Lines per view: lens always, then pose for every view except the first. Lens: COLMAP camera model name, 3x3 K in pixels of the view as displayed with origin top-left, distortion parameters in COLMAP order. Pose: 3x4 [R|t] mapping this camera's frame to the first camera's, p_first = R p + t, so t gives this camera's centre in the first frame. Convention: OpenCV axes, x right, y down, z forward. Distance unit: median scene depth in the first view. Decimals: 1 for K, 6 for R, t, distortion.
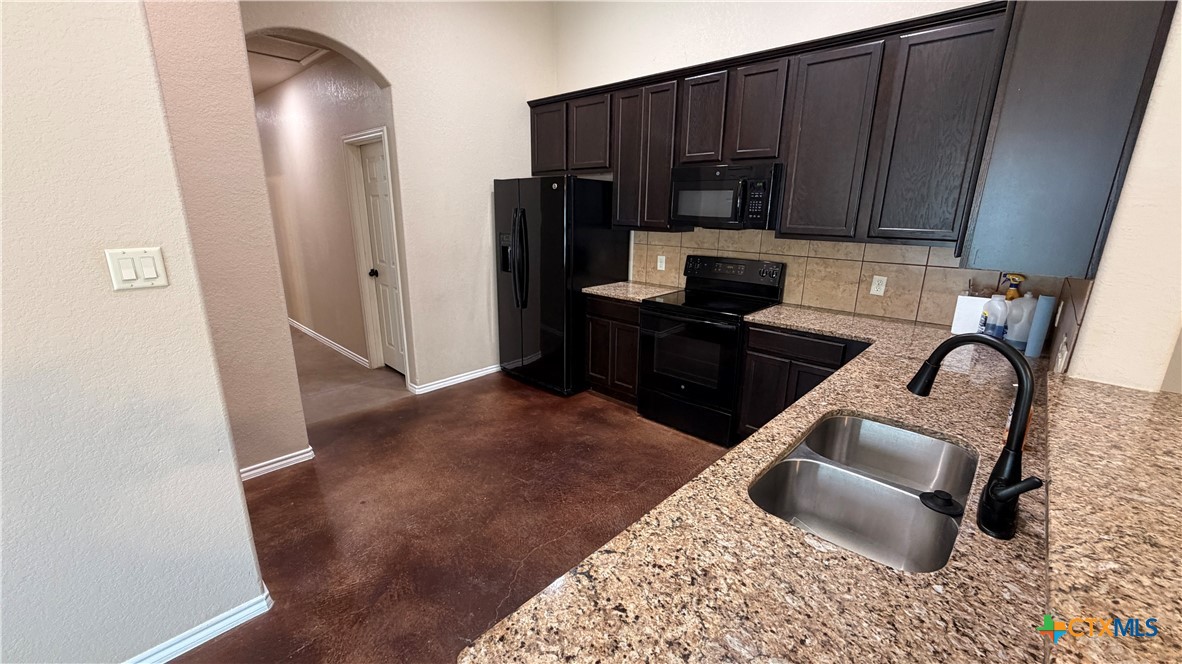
lens RADIAL K [[472.0, 0, 587.7], [0, 472.0, 333.4], [0, 0, 1]] dist [0.002532, -0.000065]
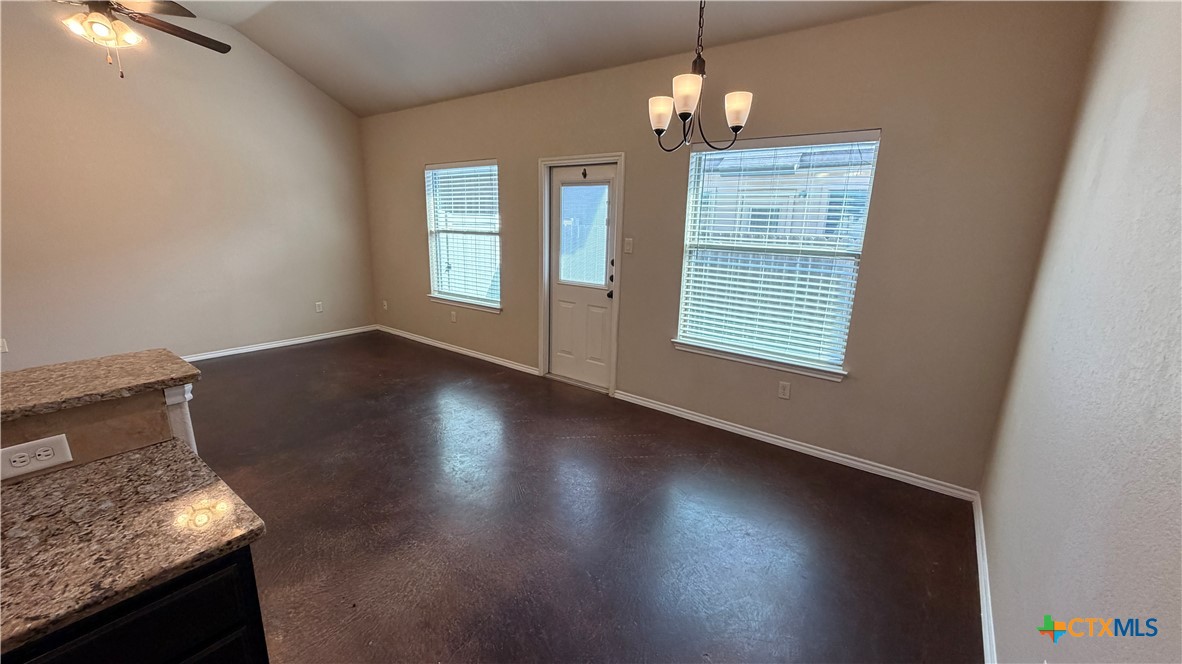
lens RADIAL K [[472.0, 0, 587.7], [0, 472.0, 333.4], [0, 0, 1]] dist [0.002532, -0.000065]
pose [[-0.993255, -0.007338, -0.115715, -0.315651], [-0.062181, 0.876059, 0.478177, -0.168414], [0.097865, 0.482147, -0.870607, 0.604691]]
